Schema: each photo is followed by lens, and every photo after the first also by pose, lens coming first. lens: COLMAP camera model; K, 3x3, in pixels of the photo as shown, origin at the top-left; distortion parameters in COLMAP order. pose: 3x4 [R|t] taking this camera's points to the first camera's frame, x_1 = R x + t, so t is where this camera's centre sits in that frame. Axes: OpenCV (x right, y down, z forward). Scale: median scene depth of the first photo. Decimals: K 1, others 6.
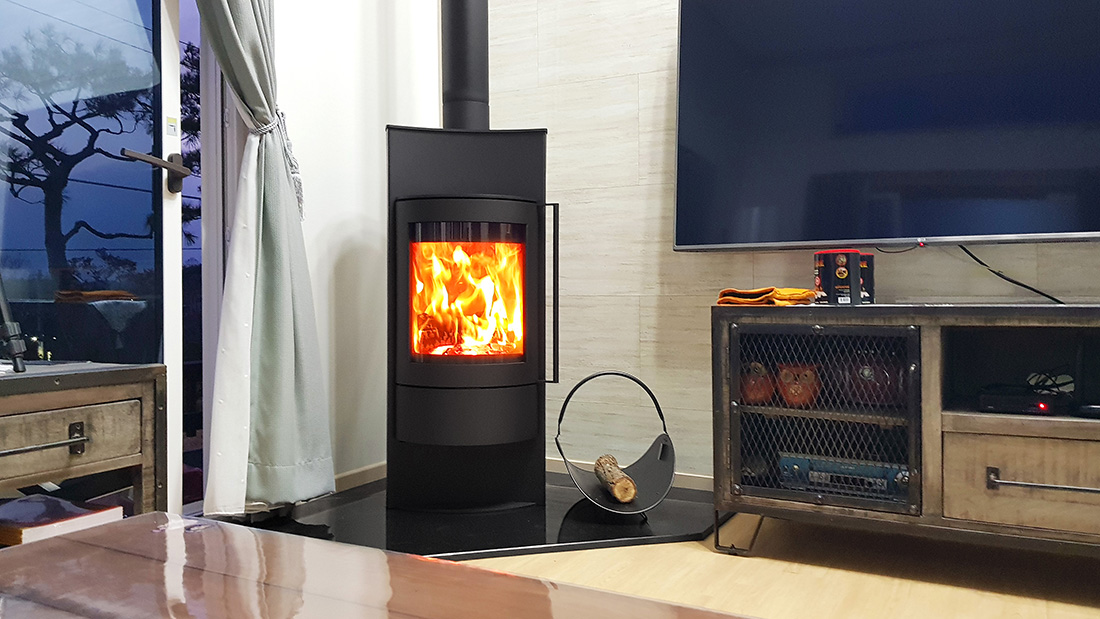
lens RADIAL K [[950.4, 0, 535.6], [0, 950.4, 282.0], [0, 0, 1]] dist [0.122914, -0.264539]
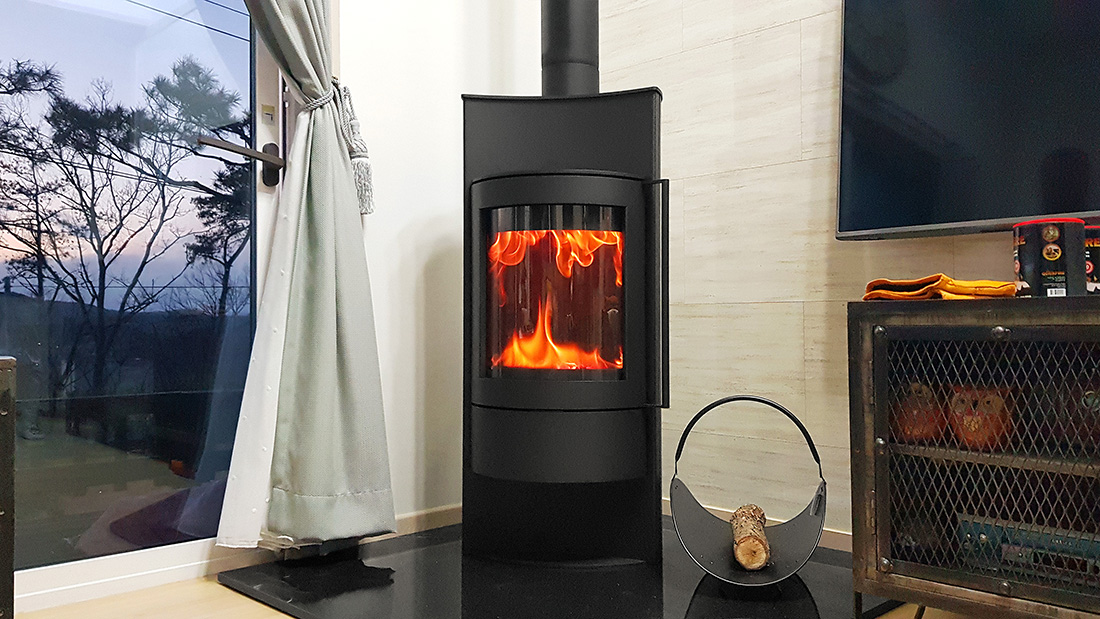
lens RADIAL K [[950.4, 0, 535.6], [0, 950.4, 282.0], [0, 0, 1]] dist [0.122914, -0.264539]
pose [[0.956552, -0.012267, -0.291303, 0.166682], [0.001384, 0.999294, -0.037536, 0.036033], [0.291557, 0.035502, 0.955894, 0.242064]]
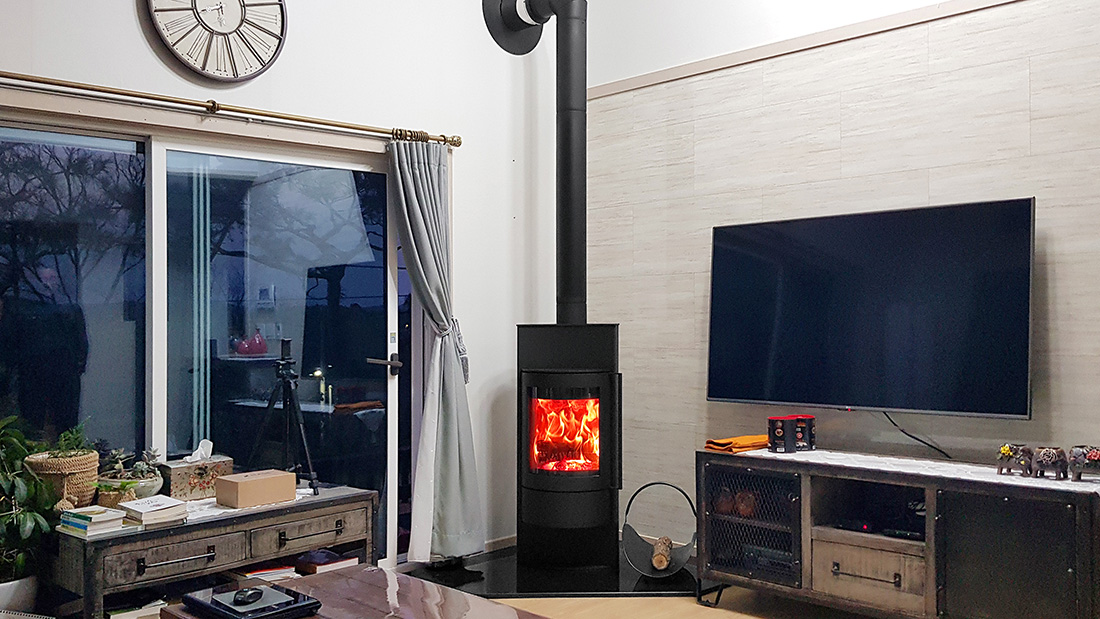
lens RADIAL K [[1028.0, 0, 550.2], [0, 1028.0, 236.0], [0, 0, 1]] dist [0.089105, -0.371648]
pose [[0.966816, -0.017639, -0.254865, 0.391865], [0.000443, 0.997728, -0.067372, -0.219165], [0.255474, 0.065023, 0.964627, -0.778111]]
